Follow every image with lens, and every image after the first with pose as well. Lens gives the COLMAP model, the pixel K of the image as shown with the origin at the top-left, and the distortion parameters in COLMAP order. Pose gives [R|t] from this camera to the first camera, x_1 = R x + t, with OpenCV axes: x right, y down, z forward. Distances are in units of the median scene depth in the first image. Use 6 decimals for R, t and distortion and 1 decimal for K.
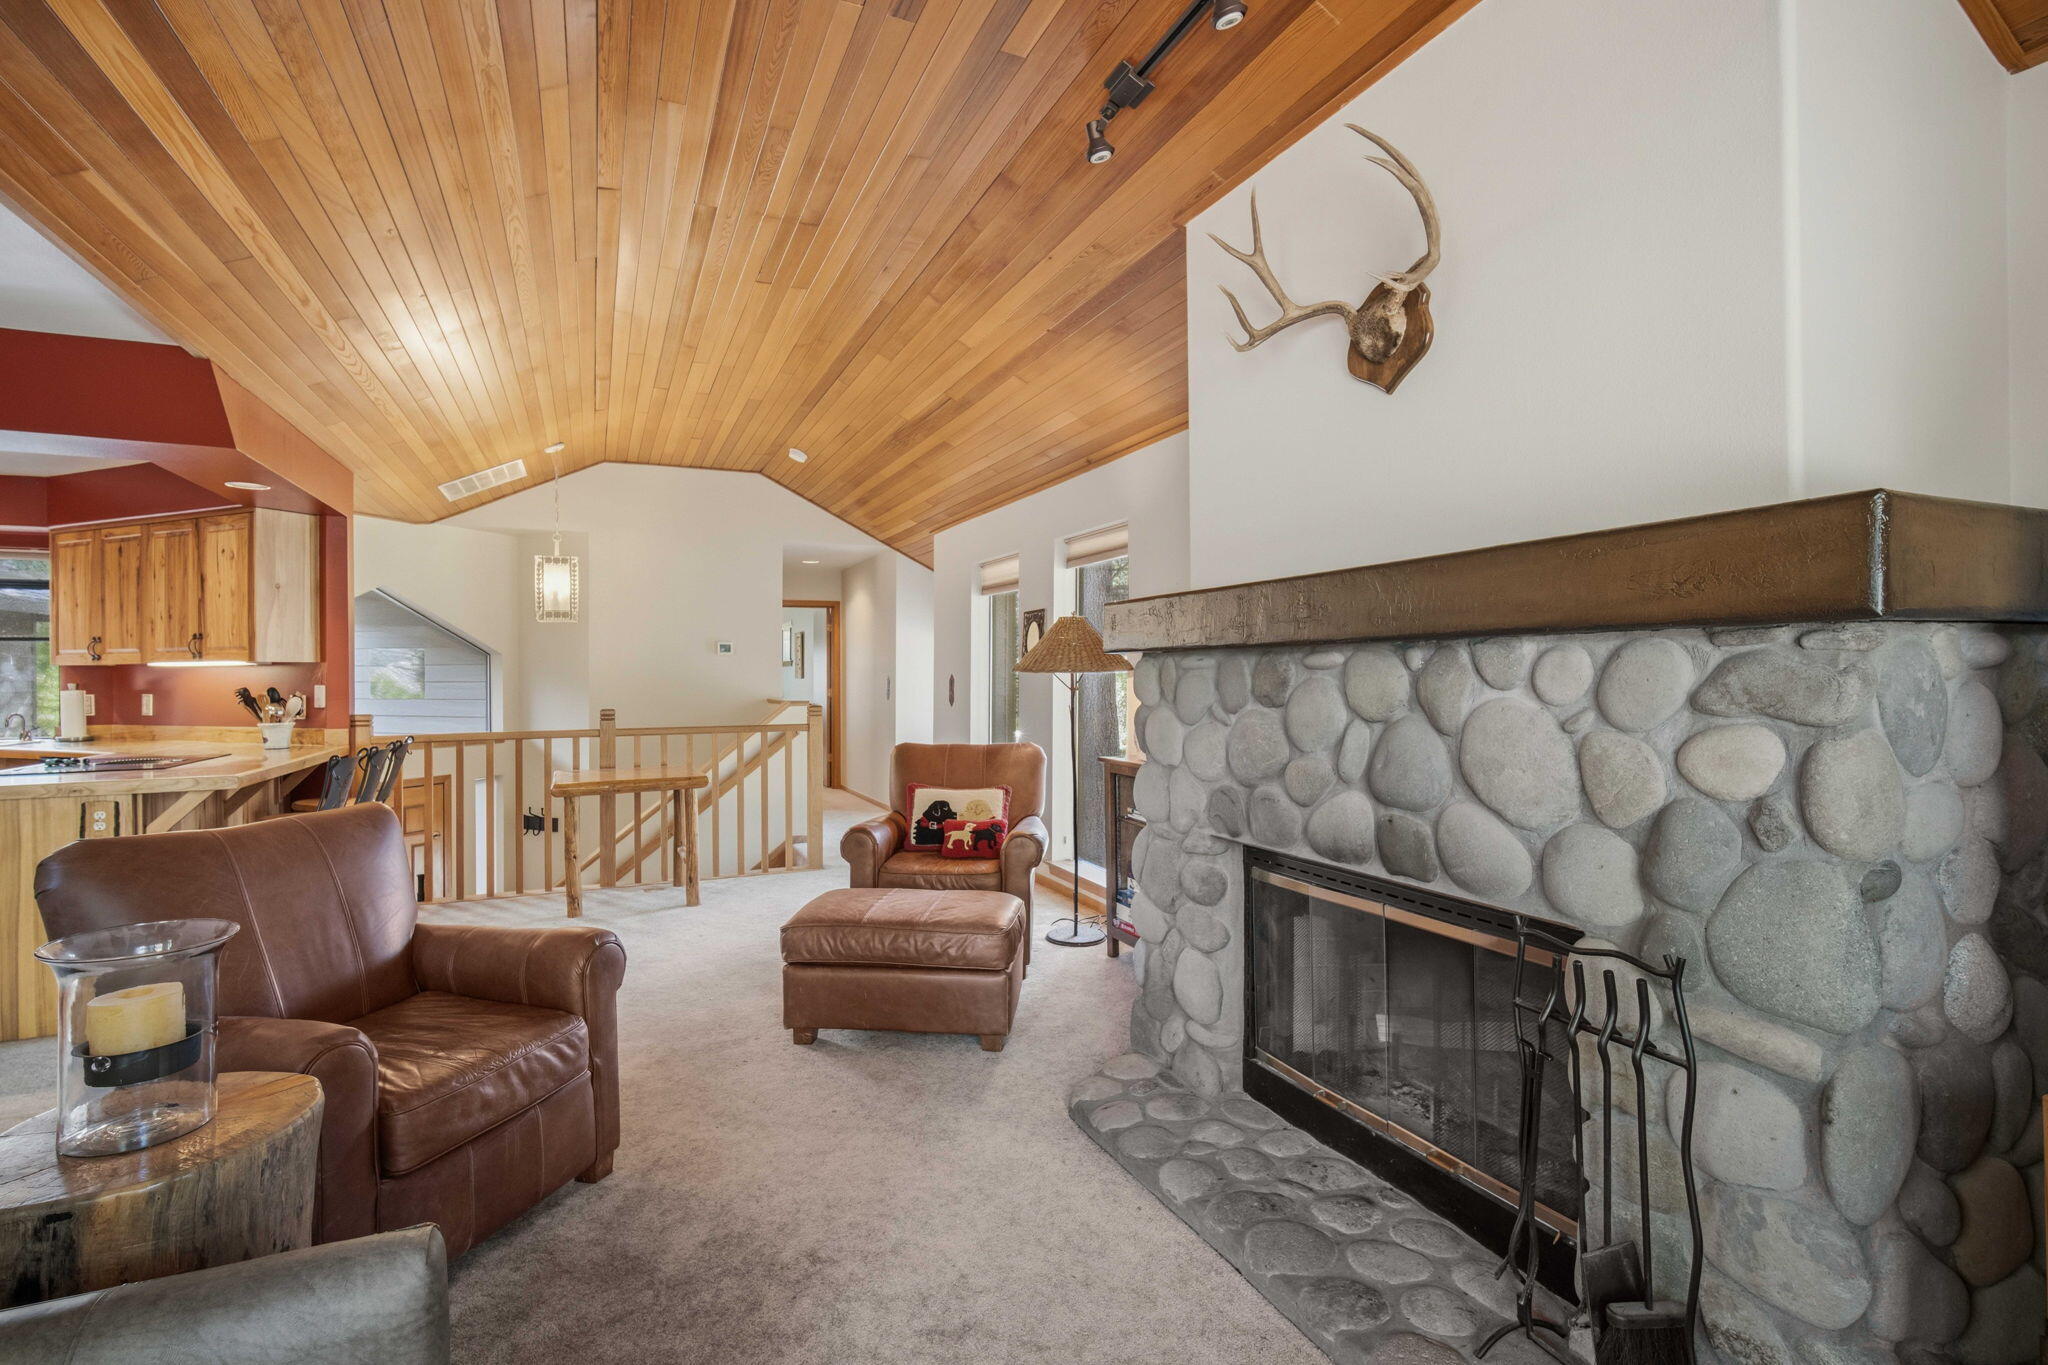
lens RADIAL K [[934.1, 0, 1012.6], [0, 934.1, 685.9], [0, 0, 1]] dist [-0.009350, 0.000281]
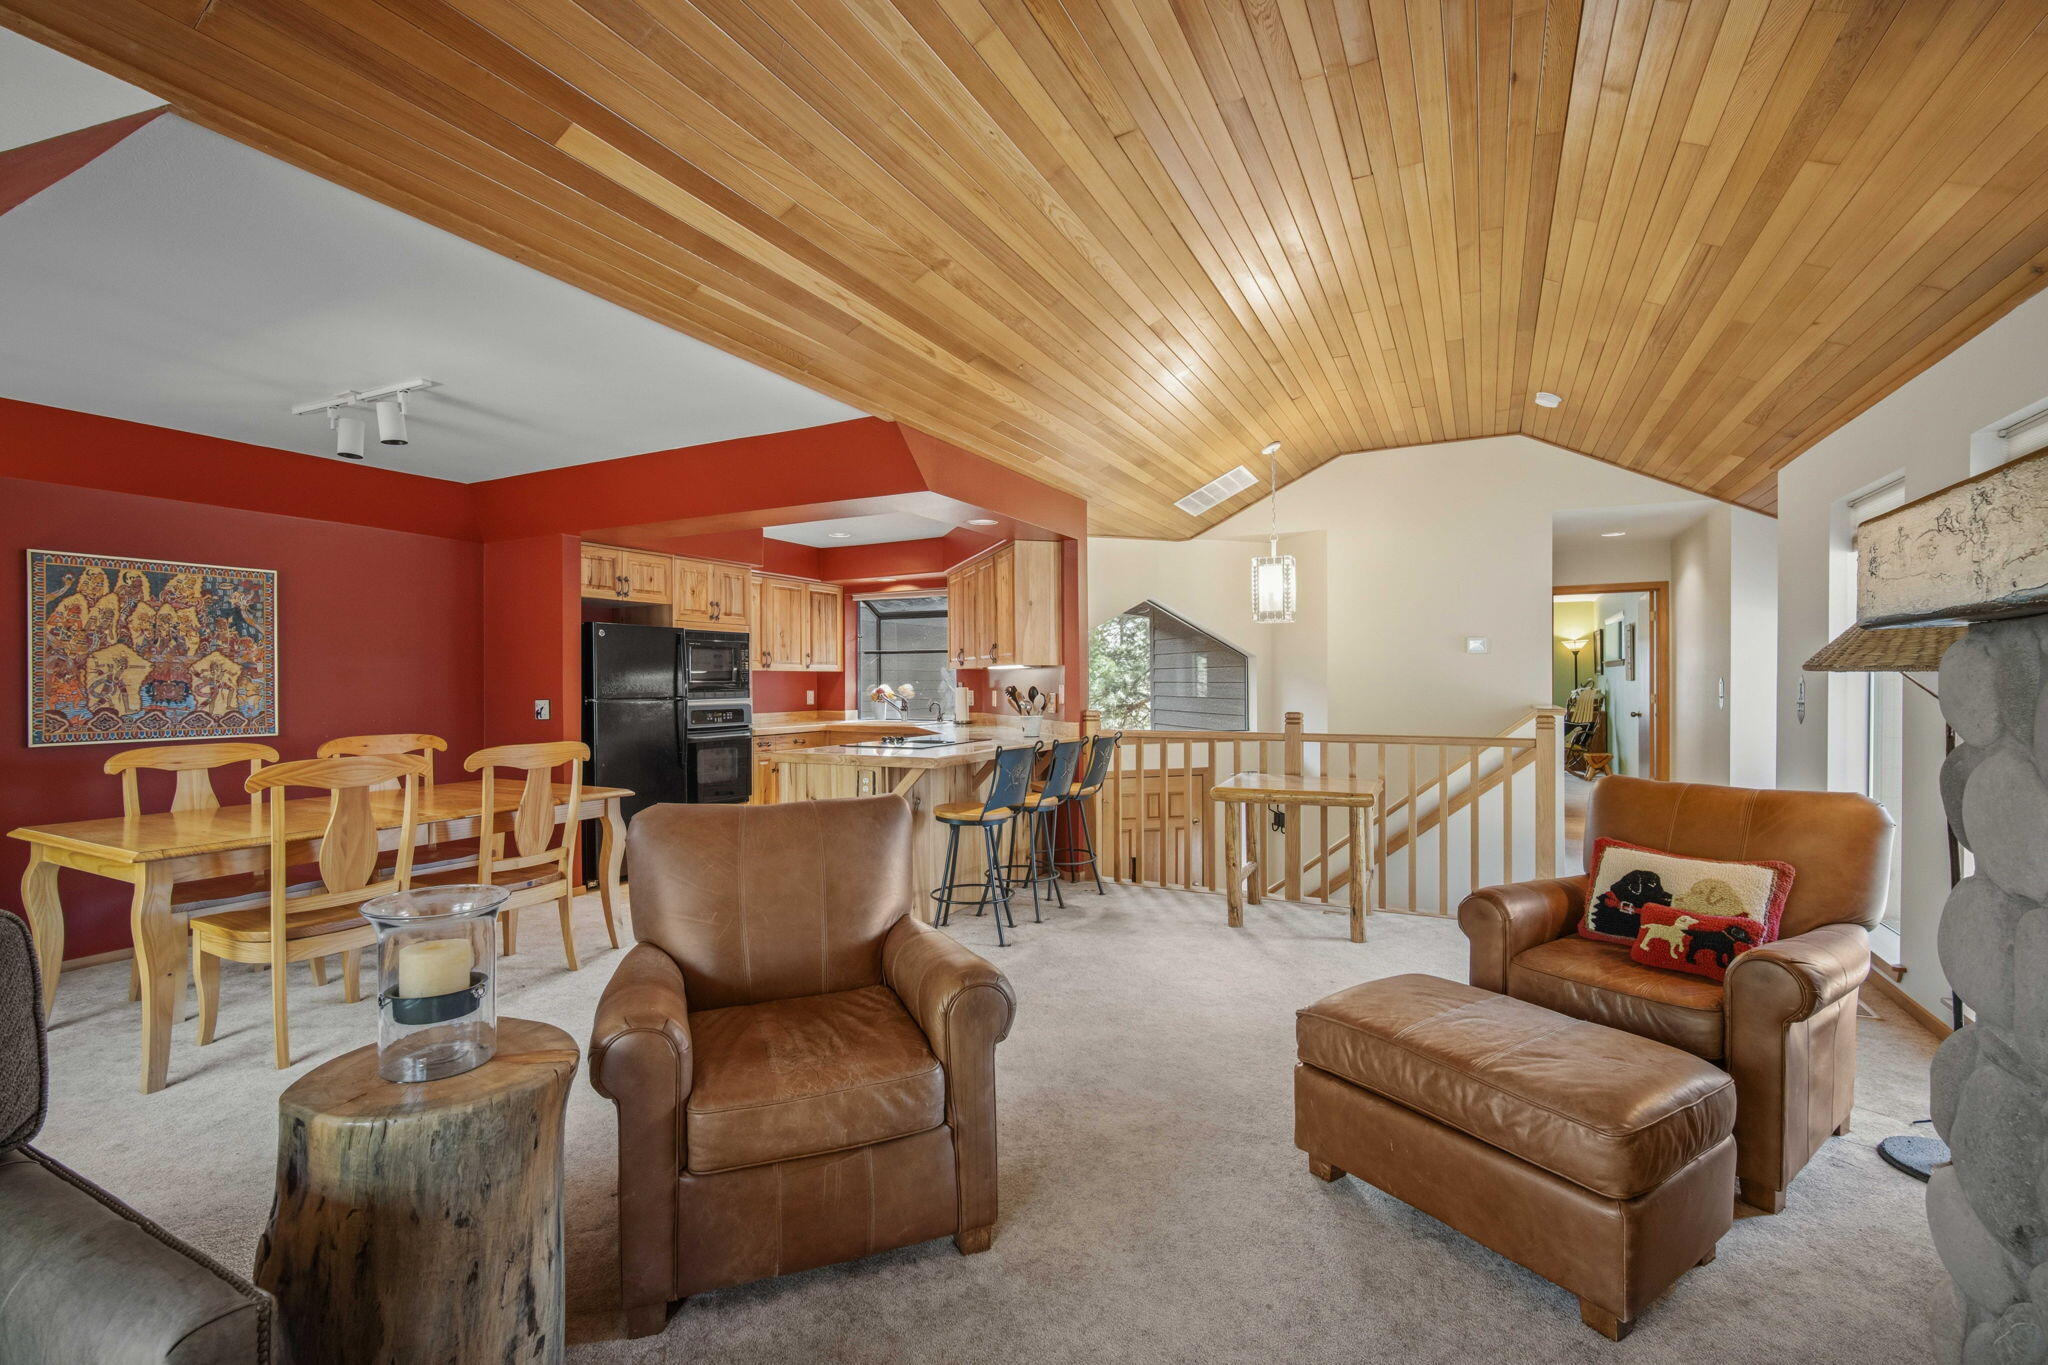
lens RADIAL K [[900.5, 0, 1028.5], [0, 900.5, 684.3], [0, 0, 1]] dist [-0.002749, 0.000629]
pose [[0.631129, 0.005793, -0.775657, 0.133317], [-0.008420, 0.999964, 0.000617, -0.002249], [0.775632, 0.006141, 0.631155, 0.278130]]
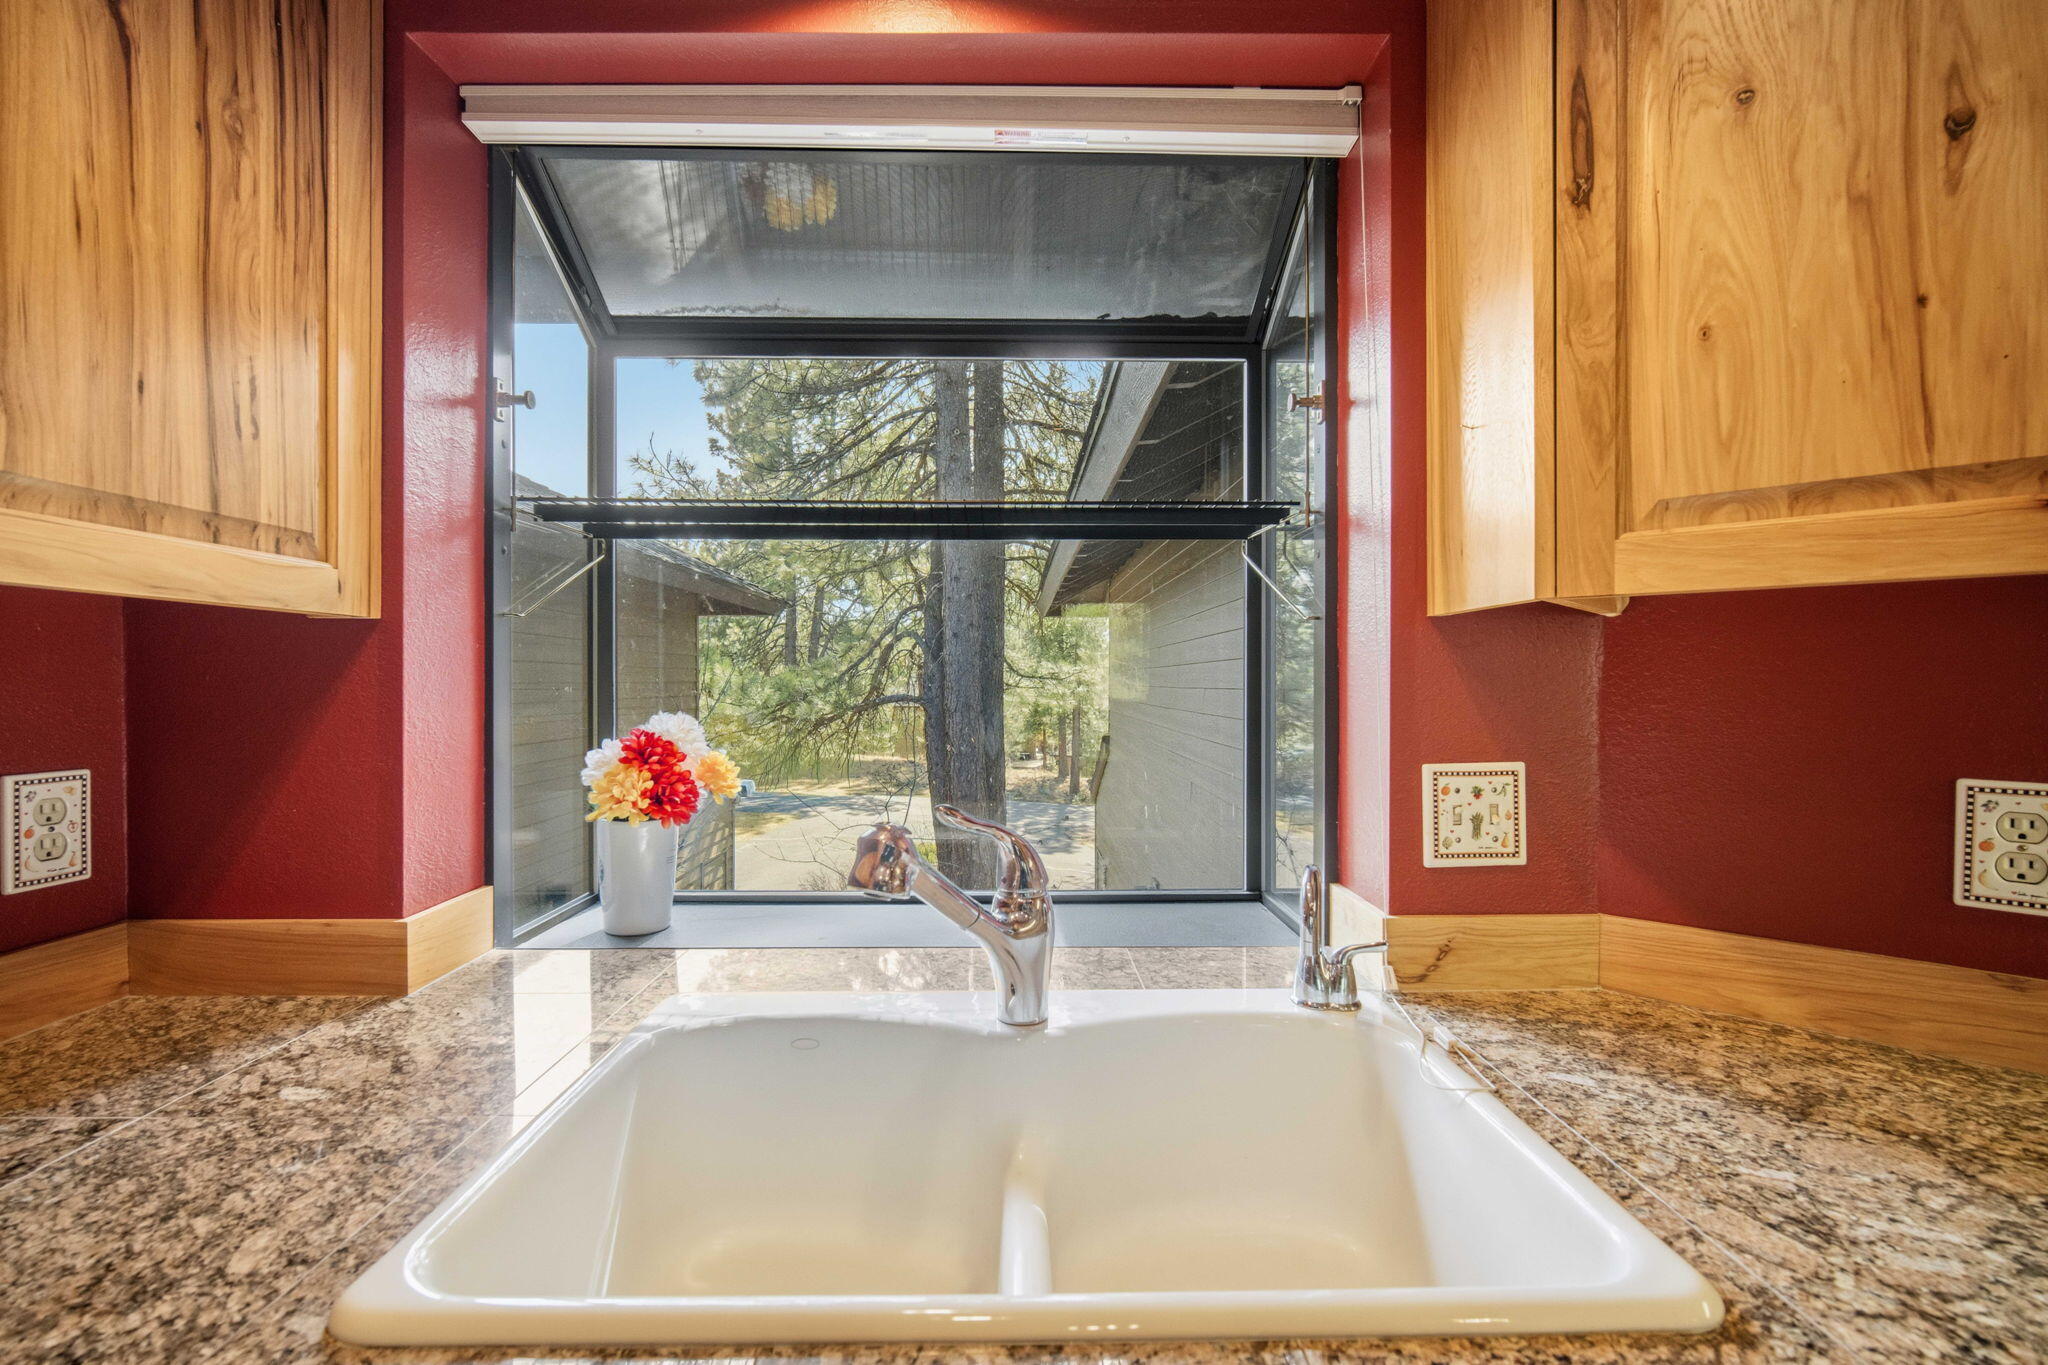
lens RADIAL K [[907.4, 0, 1021.3], [0, 907.4, 667.0], [0, 0, 1]] dist [-0.007771, 0.001101]
pose [[0.917718, -0.002722, -0.397222, -1.310673], [-0.007203, 0.999698, -0.023494, -0.006519], [0.397166, 0.024422, 0.917422, 1.004924]]
